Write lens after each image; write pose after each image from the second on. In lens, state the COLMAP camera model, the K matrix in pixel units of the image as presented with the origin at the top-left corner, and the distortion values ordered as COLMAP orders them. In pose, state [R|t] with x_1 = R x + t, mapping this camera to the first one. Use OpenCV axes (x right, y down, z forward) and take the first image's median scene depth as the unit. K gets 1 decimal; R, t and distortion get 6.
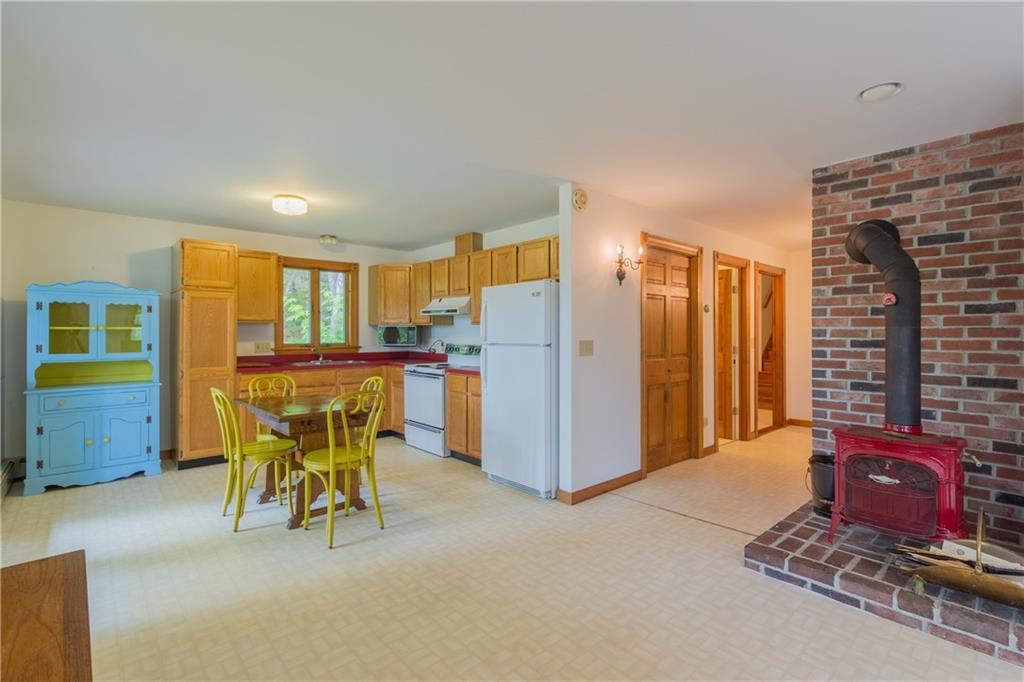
lens RADIAL K [[474.2, 0, 514.5], [0, 474.2, 332.2], [0, 0, 1]] dist [0.001815, 0.000393]
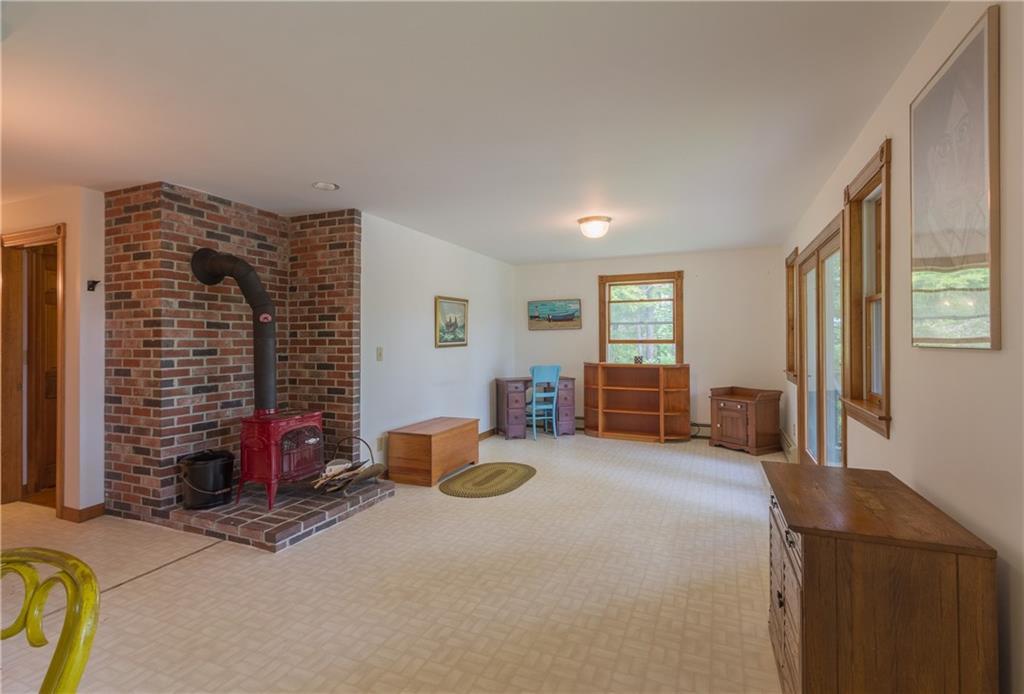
lens RADIAL K [[480.5, 0, 510.7], [0, 480.5, 338.2], [0, 0, 1]] dist [0.000194, 0.000131]
pose [[-0.419012, 0.007996, 0.907946, -0.681934], [0.005756, 0.999965, -0.006150, 0.000822], [-0.907963, 0.002649, -0.419043, 0.851563]]
